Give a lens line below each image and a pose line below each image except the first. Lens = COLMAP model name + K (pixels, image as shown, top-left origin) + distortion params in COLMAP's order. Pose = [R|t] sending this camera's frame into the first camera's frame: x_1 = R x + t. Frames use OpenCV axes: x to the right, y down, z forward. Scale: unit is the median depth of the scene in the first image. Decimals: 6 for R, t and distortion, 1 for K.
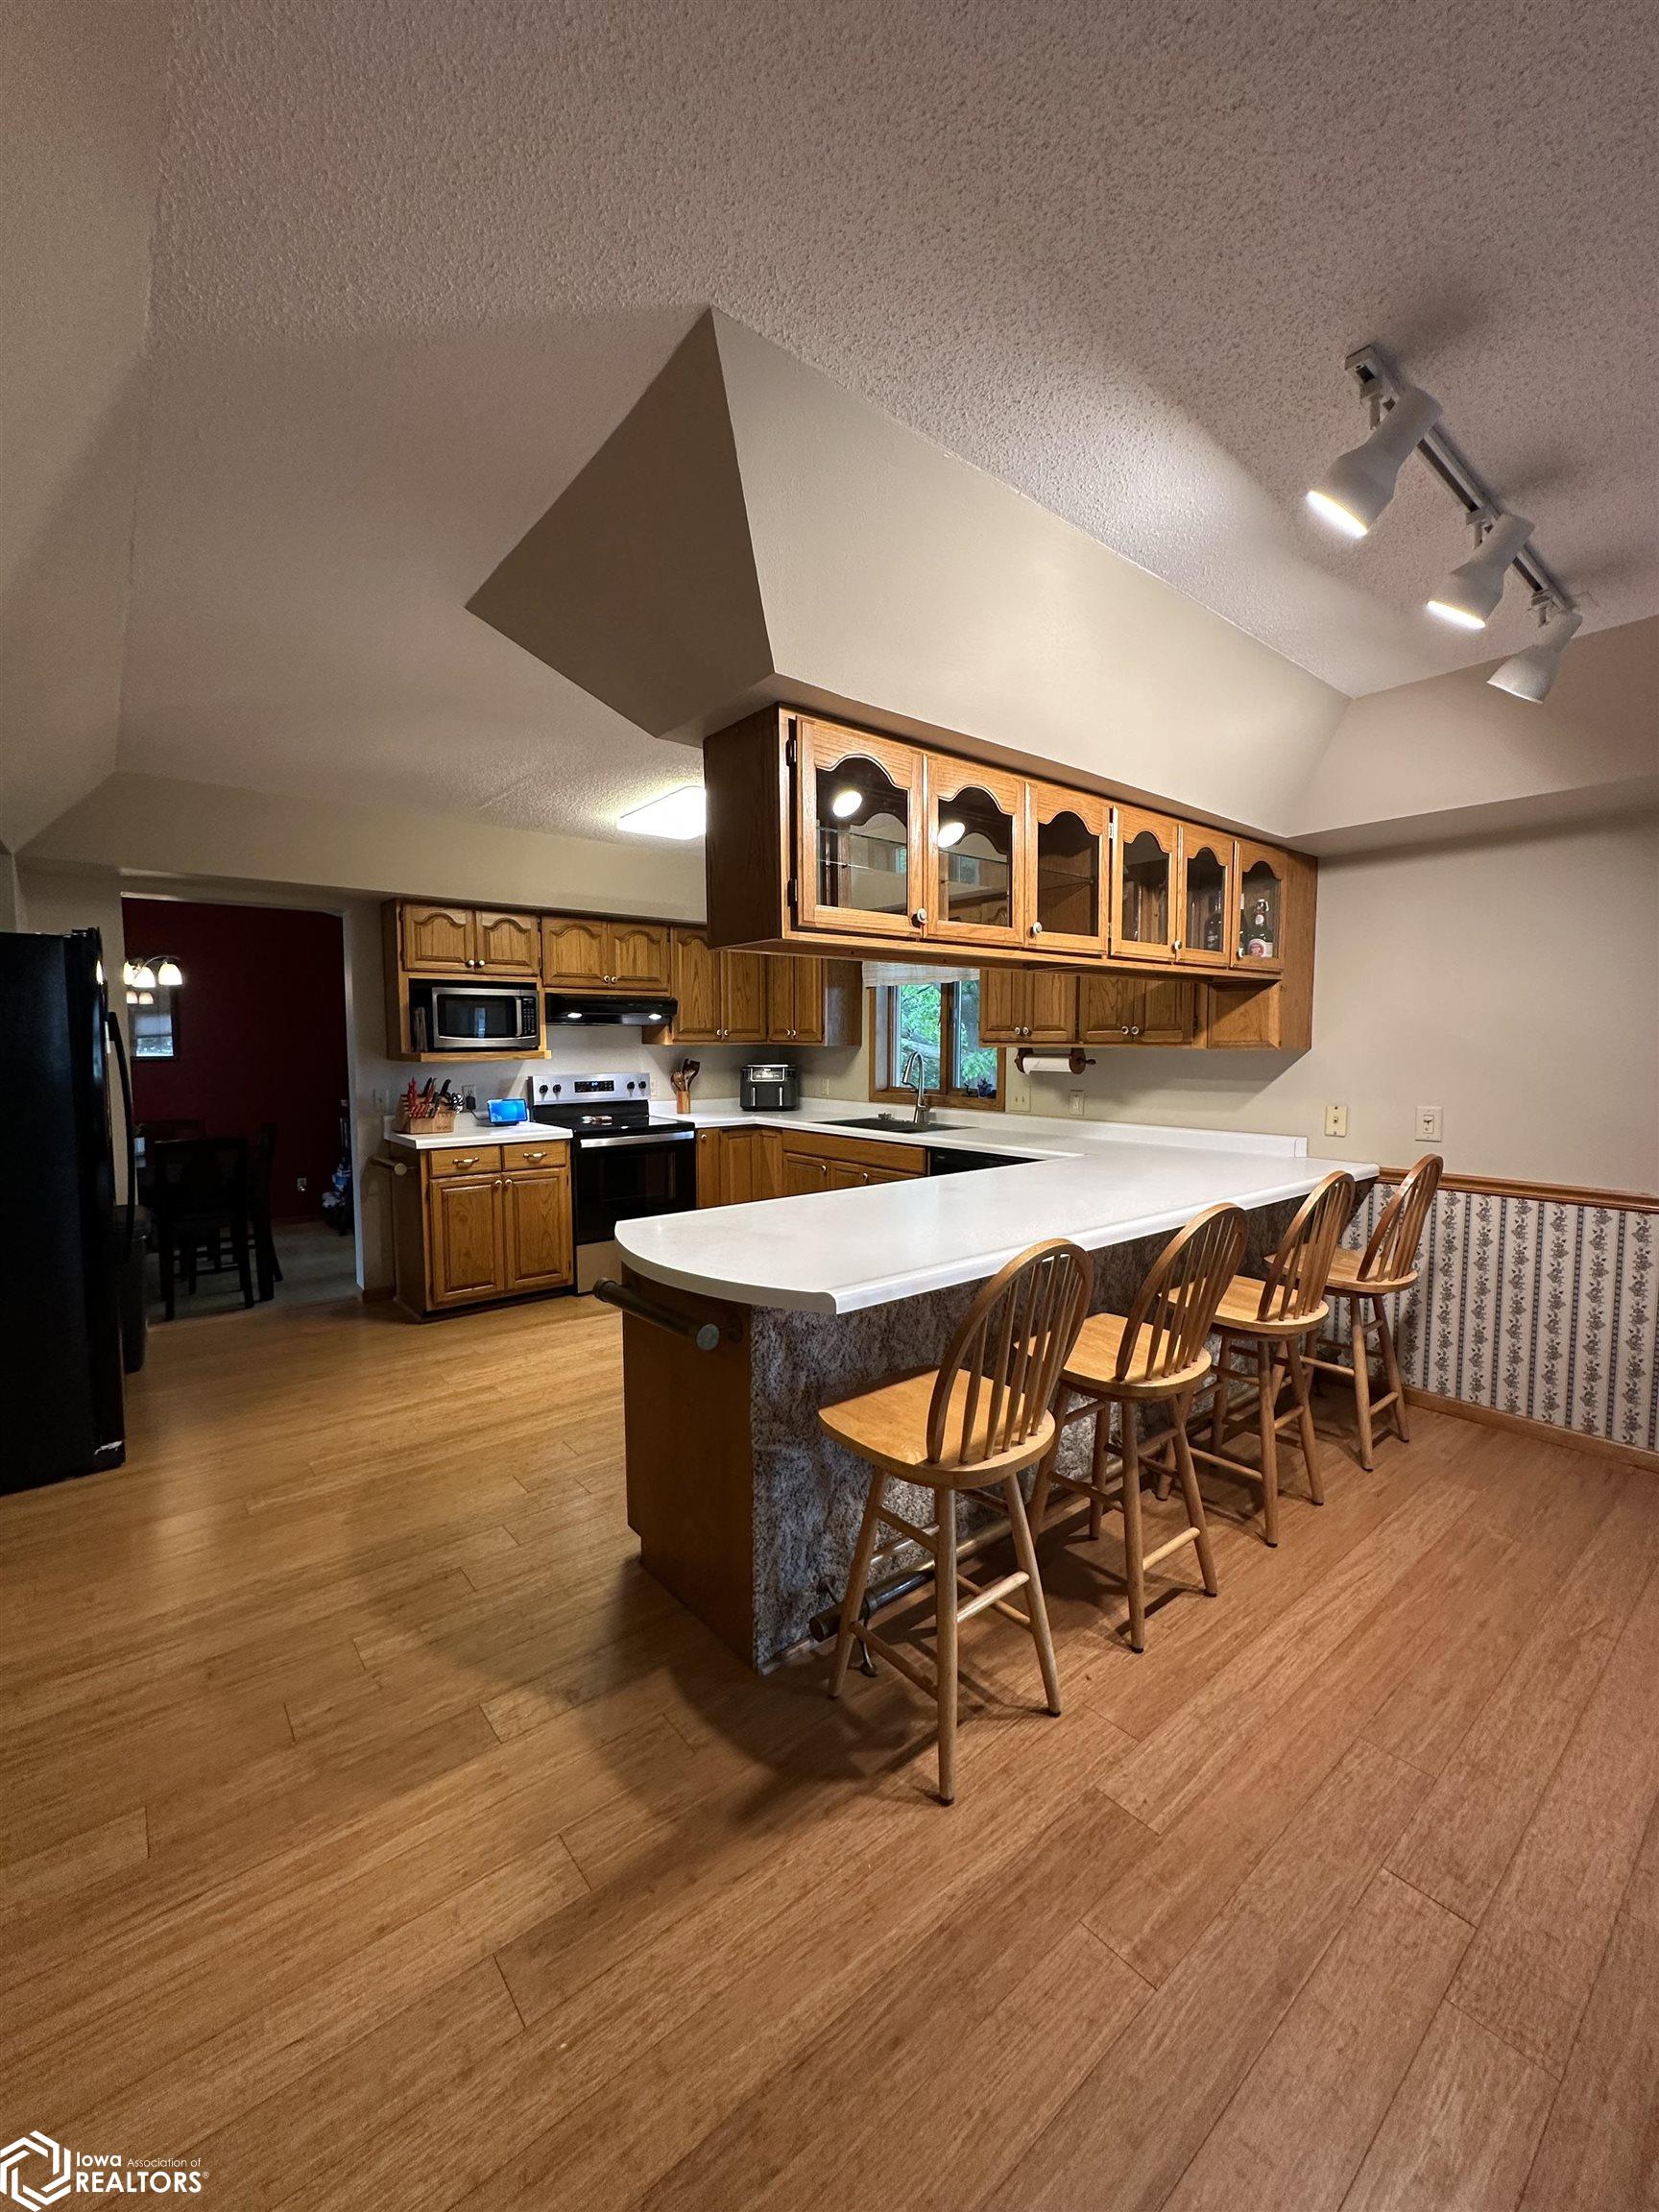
lens RADIAL K [[877.6, 0, 825.5], [0, 877.6, 1099.6], [0, 0, 1]] dist [-0.001668, 0.000177]
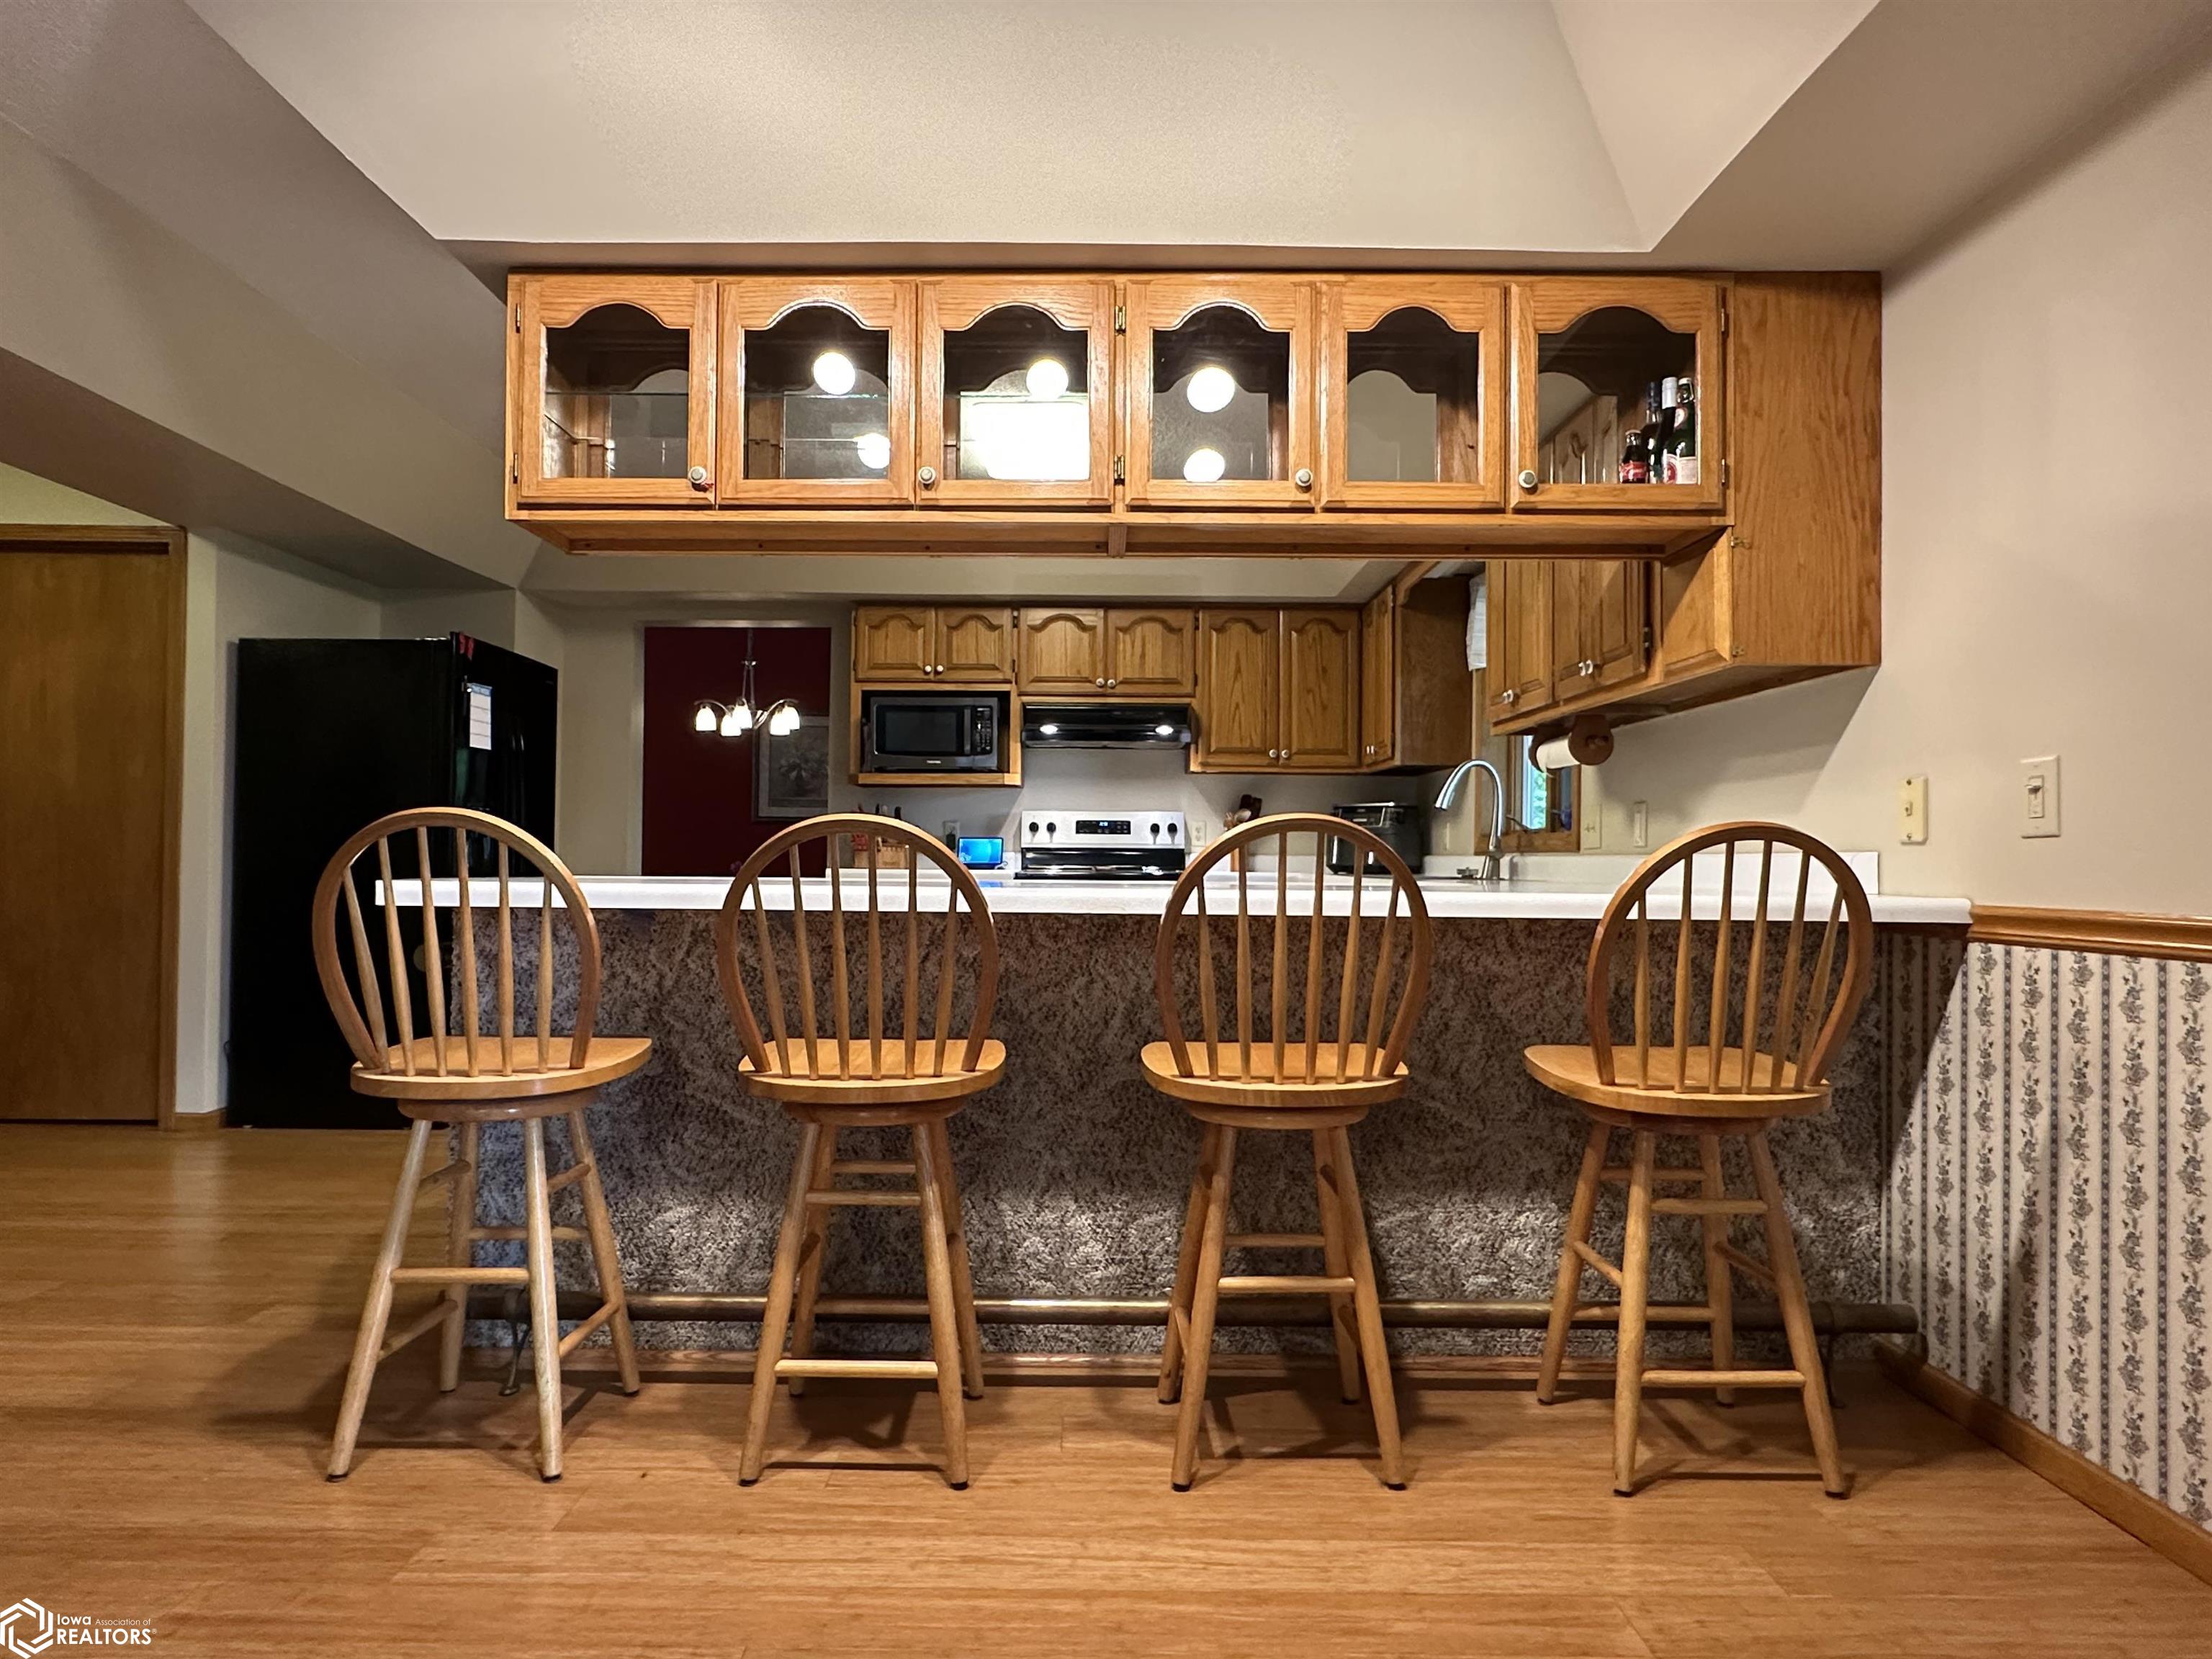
lens RADIAL K [[1302.8, 0, 1100.5], [0, 1302.8, 835.3], [0, 0, 1]] dist [0.008418, -0.001604]
pose [[0.777340, -0.002709, -0.629075, 0.684659], [-0.052133, 0.996273, -0.068711, 0.107386], [0.626917, 0.086208, 0.774302, 0.200912]]
